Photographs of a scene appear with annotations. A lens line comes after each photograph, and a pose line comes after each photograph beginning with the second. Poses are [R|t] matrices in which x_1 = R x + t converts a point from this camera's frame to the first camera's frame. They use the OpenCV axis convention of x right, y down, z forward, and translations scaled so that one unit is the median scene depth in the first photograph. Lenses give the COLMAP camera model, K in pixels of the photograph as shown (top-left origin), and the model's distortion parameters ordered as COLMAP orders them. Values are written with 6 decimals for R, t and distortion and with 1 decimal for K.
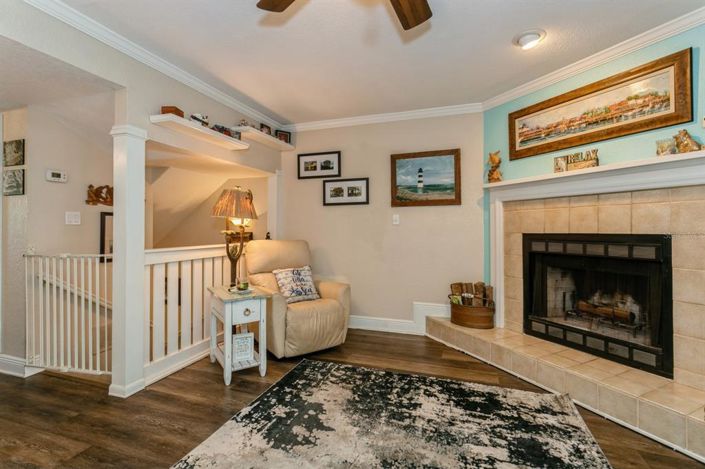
lens RADIAL K [[332.6, 0, 354.6], [0, 332.6, 229.0], [0, 0, 1]] dist [-0.001407, -0.000198]
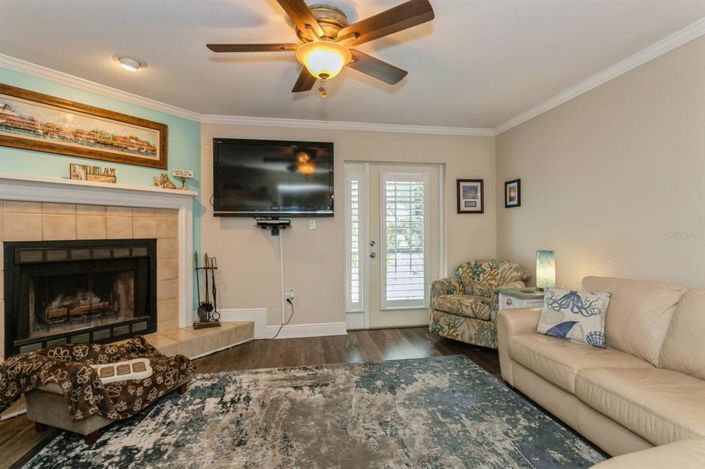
lens RADIAL K [[332.6, 0, 353.5], [0, 332.6, 234.1], [0, 0, 1]] dist [-0.001407, -0.000198]
pose [[-0.485569, -0.000929, 0.874198, -0.757202], [0.004446, 0.999984, 0.003533, -0.005350], [-0.874187, 0.005602, -0.485557, 0.848501]]
